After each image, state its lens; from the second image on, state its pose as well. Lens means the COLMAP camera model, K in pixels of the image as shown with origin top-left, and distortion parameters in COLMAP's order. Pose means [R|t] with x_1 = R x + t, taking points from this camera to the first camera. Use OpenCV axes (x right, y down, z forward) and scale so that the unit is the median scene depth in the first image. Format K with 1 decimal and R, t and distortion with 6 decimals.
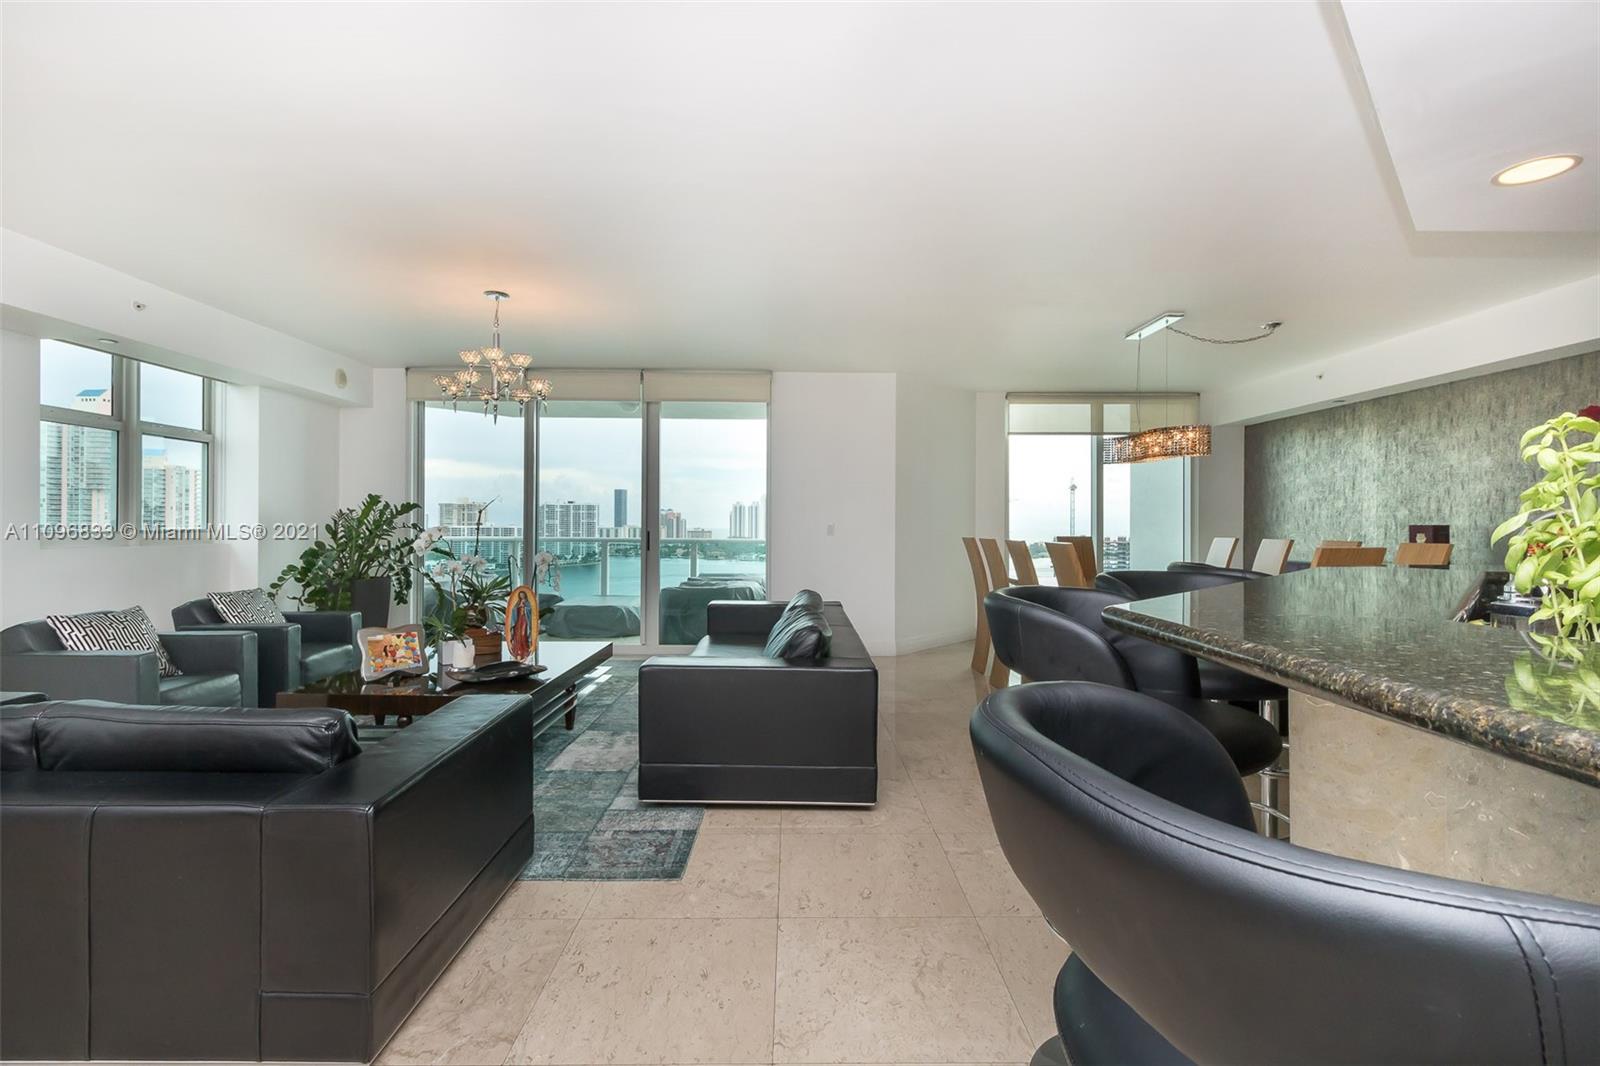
lens RADIAL K [[734.9, 0, 795.1], [0, 734.9, 521.0], [0, 0, 1]] dist [0.005112, -0.000027]
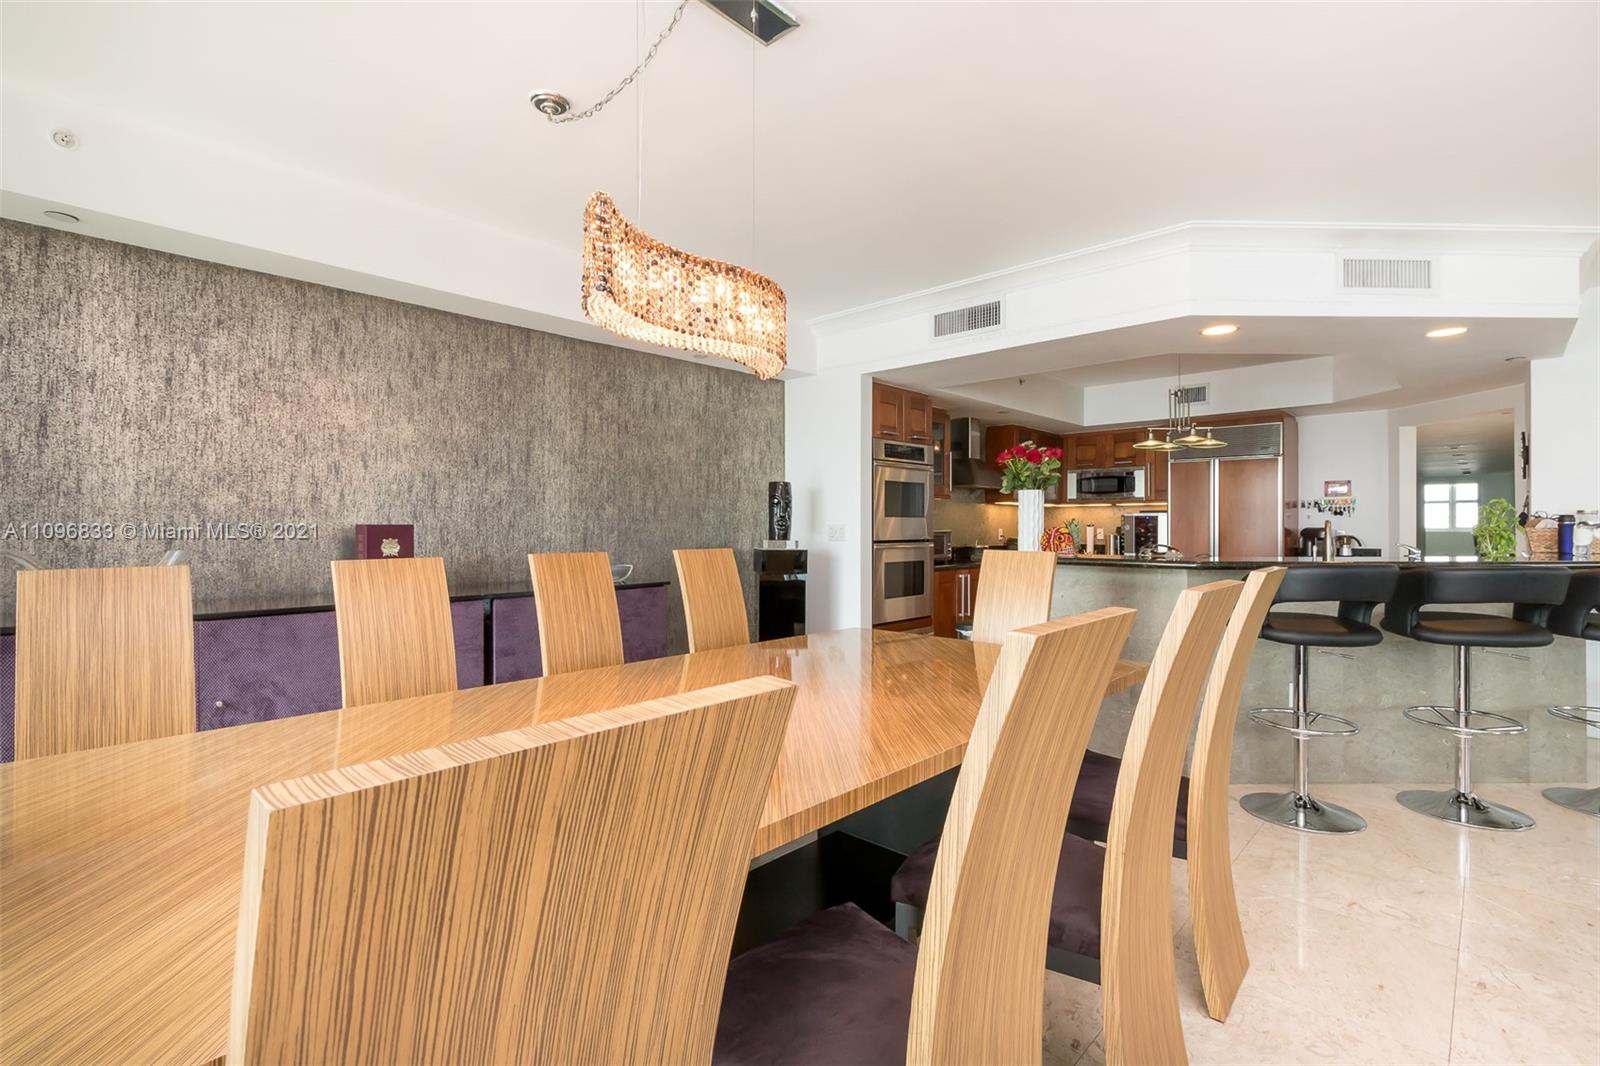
lens RADIAL K [[734.9, 0, 796.9], [0, 734.9, 527.0], [0, 0, 1]] dist [0.005112, -0.000027]
pose [[-0.722913, -0.006908, 0.690904, 0.192700], [-0.007795, 0.999968, 0.001842, 0.003730], [-0.690895, -0.004054, -0.722944, 1.159851]]
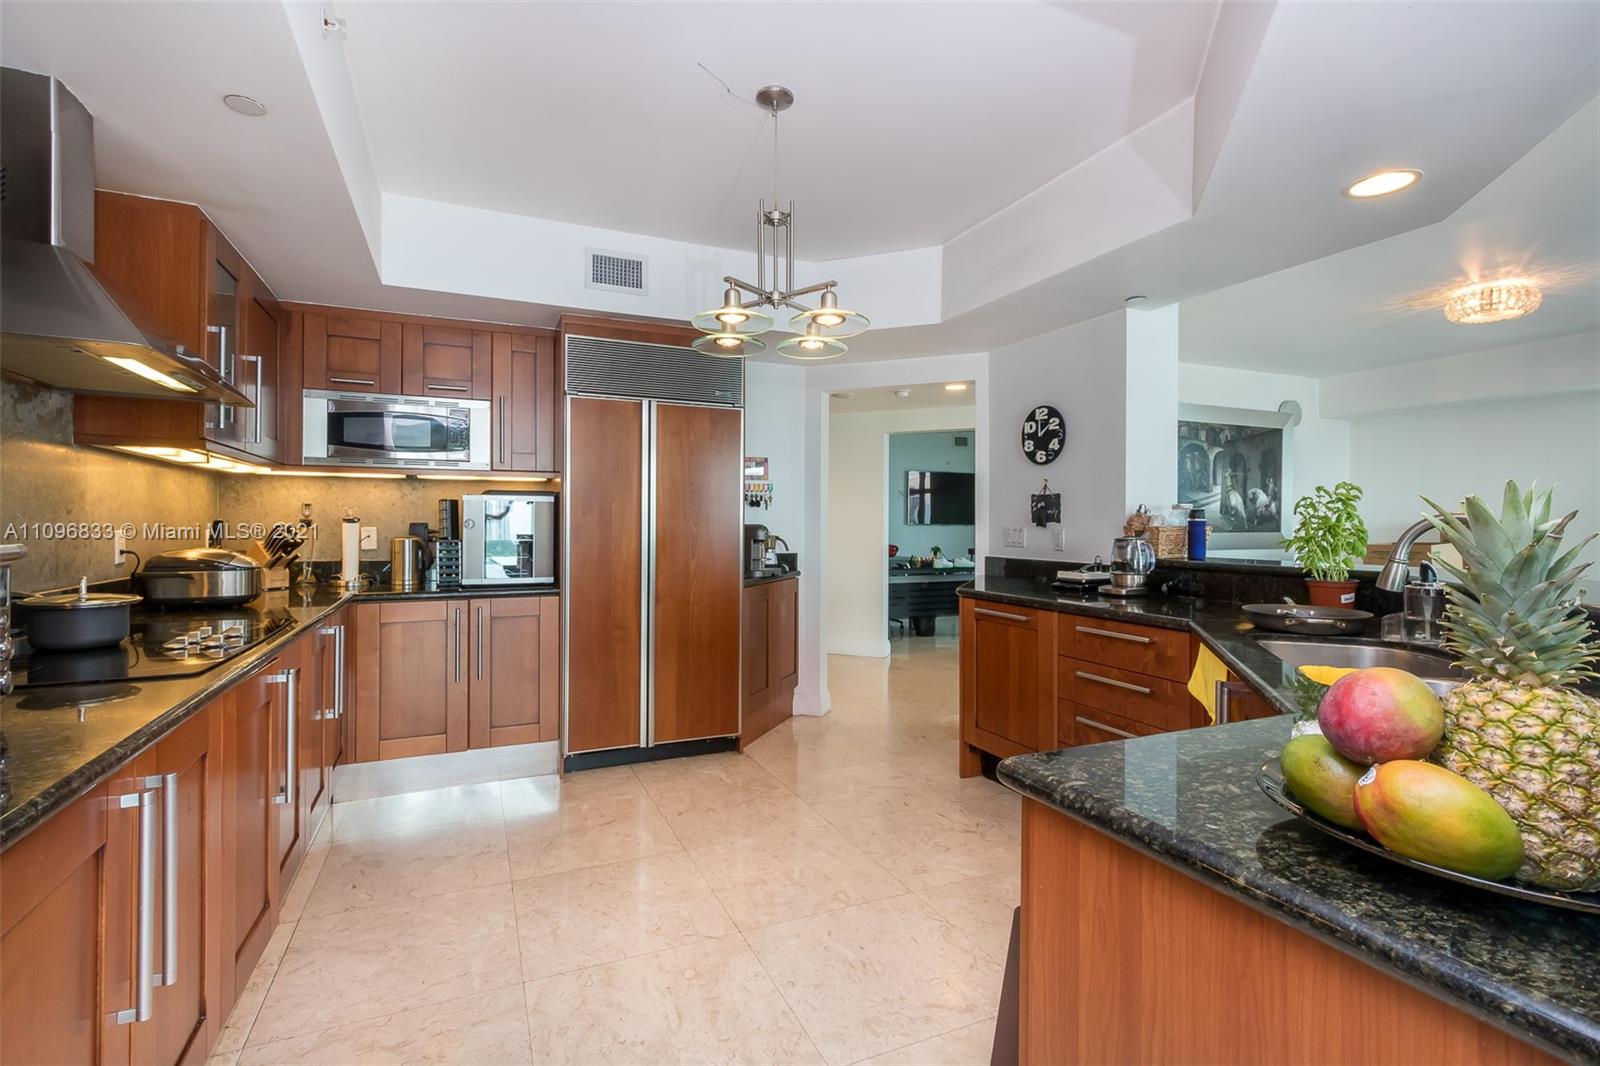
lens RADIAL K [[734.9, 0, 805.1], [0, 734.9, 523.2], [0, 0, 1]] dist [0.005112, -0.000027]
pose [[-0.909352, -0.007266, -0.415963, 0.683536], [-0.007333, 0.999972, -0.001437, -0.000788], [0.415962, 0.001744, -0.909380, 0.468454]]
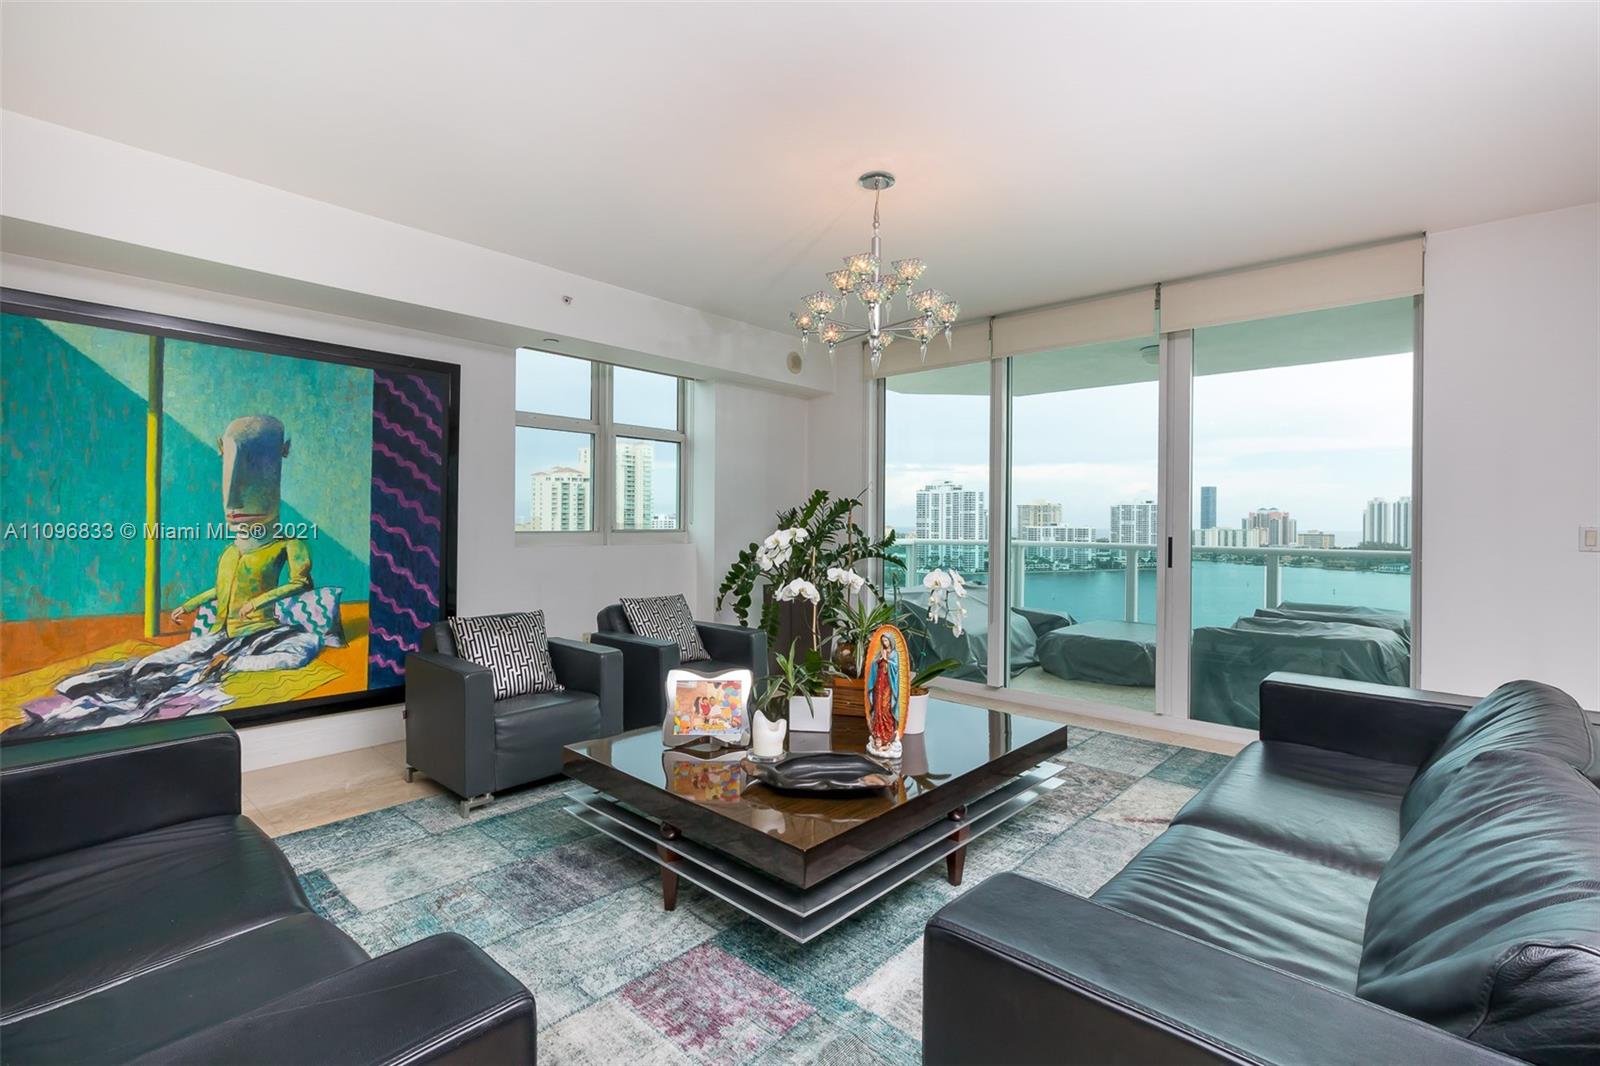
lens RADIAL K [[734.9, 0, 797.2], [0, 734.9, 520.5], [0, 0, 1]] dist [0.005112, -0.000027]
pose [[0.736271, -0.000008, -0.676687, -0.006754], [-0.001295, 0.999998, -0.001421, 0.000693], [0.676686, 0.001923, 0.736270, 0.387079]]
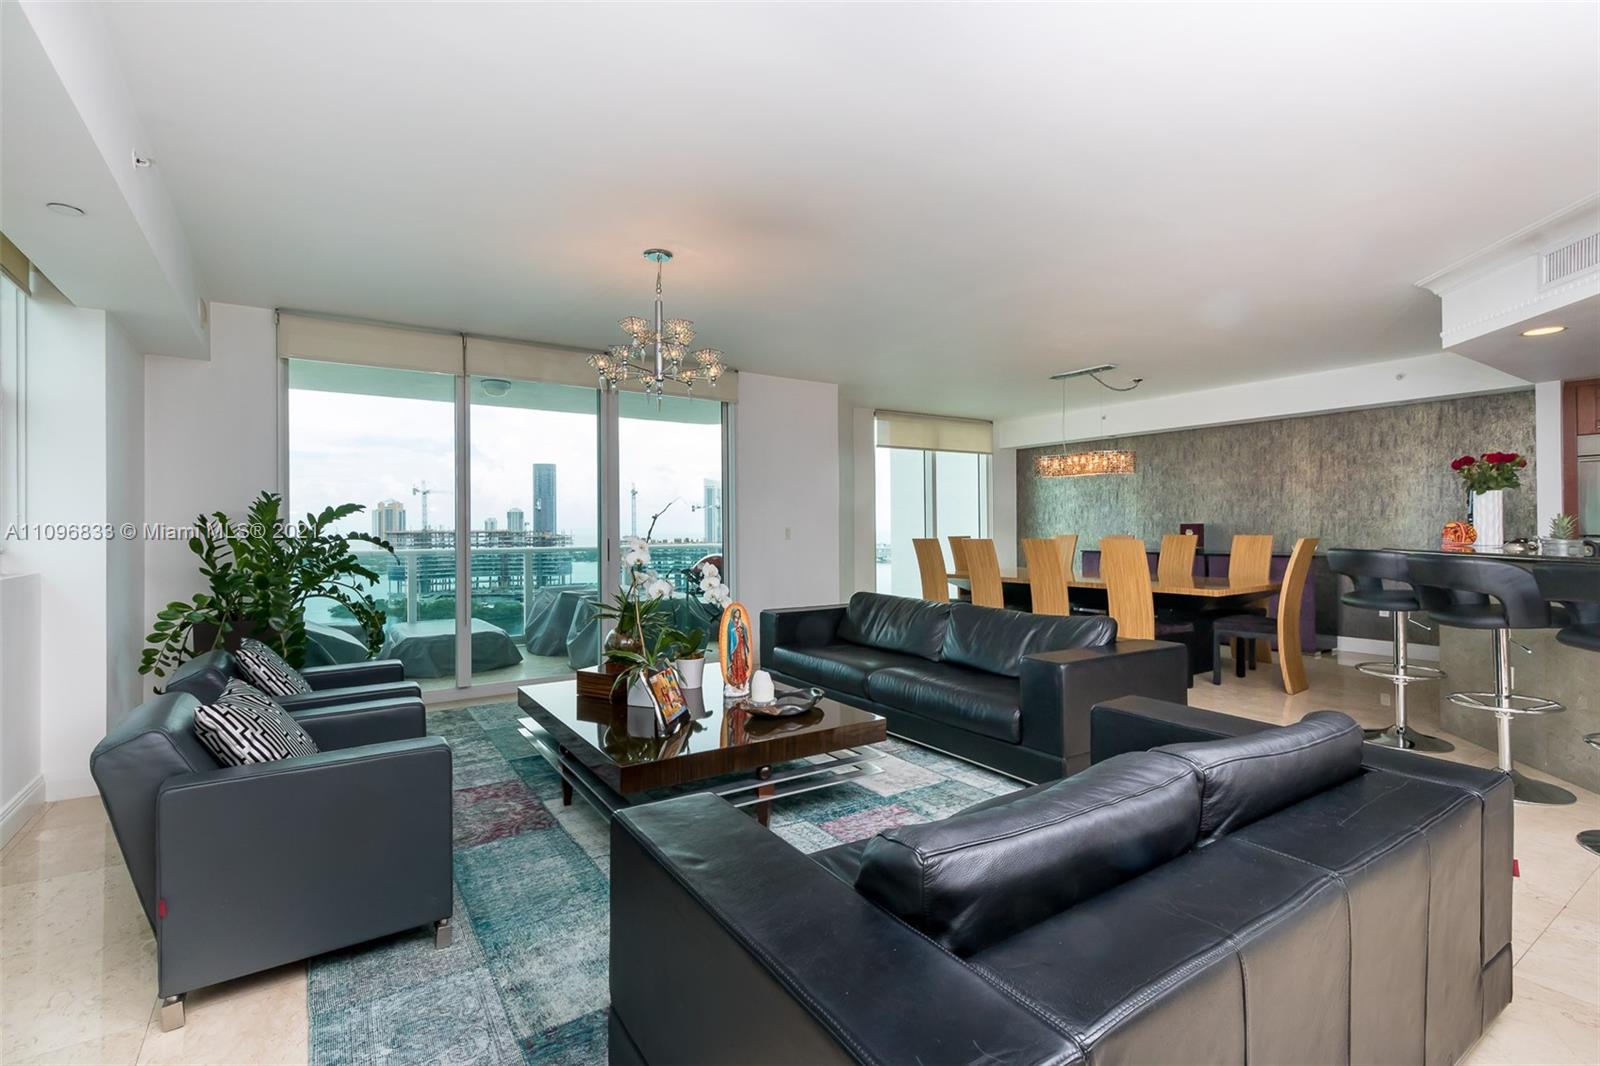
lens RADIAL K [[734.9, 0, 795.0], [0, 734.9, 522.7], [0, 0, 1]] dist [0.005112, -0.000027]
pose [[0.833600, -0.007759, 0.552315, -0.617393], [0.009713, 0.999953, -0.000612, -0.003371], [-0.552284, 0.005875, 0.833636, 0.191093]]
